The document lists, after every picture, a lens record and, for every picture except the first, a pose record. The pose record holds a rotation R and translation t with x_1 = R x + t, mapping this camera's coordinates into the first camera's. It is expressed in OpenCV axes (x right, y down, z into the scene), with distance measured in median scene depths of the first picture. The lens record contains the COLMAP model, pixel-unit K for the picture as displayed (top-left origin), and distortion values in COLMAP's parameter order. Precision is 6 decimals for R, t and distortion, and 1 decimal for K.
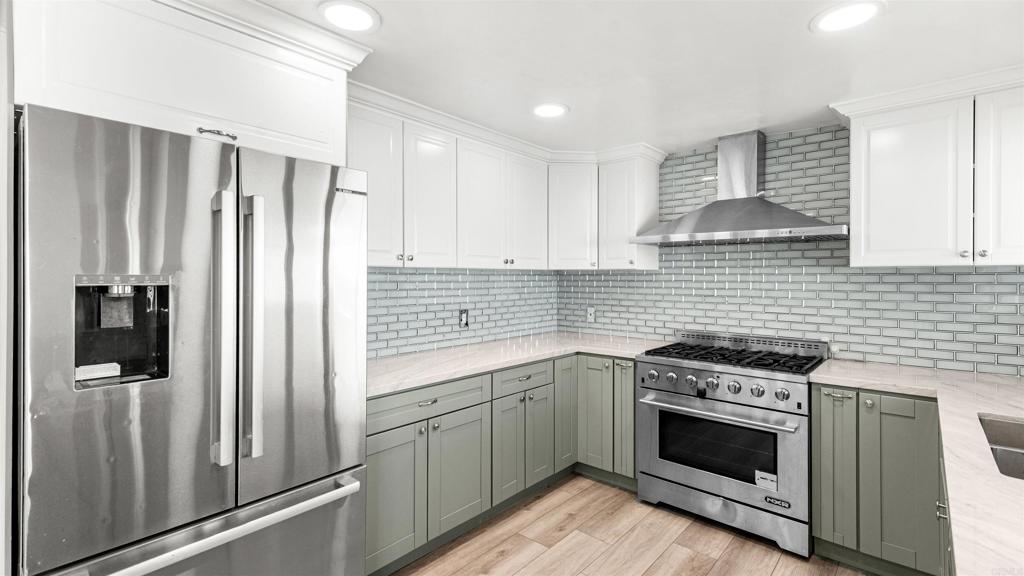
lens RADIAL K [[465.3, 0, 513.8], [0, 465.3, 279.8], [0, 0, 1]] dist [0.014621, -0.000411]
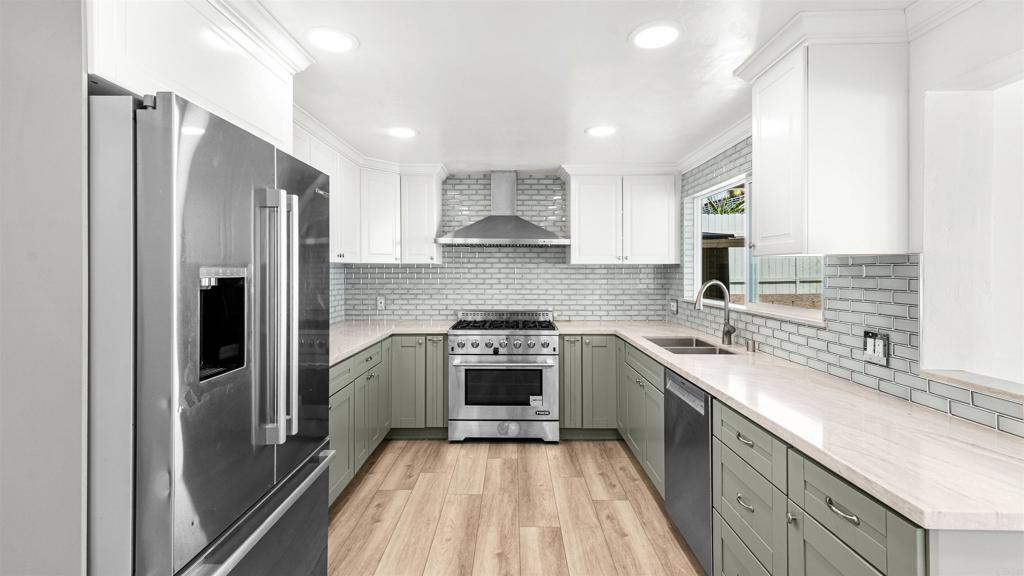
lens RADIAL K [[449.5, 0, 522.5], [0, 449.5, 271.2], [0, 0, 1]] dist [0.026101, -0.000242]
pose [[0.745284, -0.001546, 0.666745, -0.427781], [0.004208, 0.999988, -0.002386, 0.001431], [-0.666734, 0.004584, 0.745282, -0.072890]]
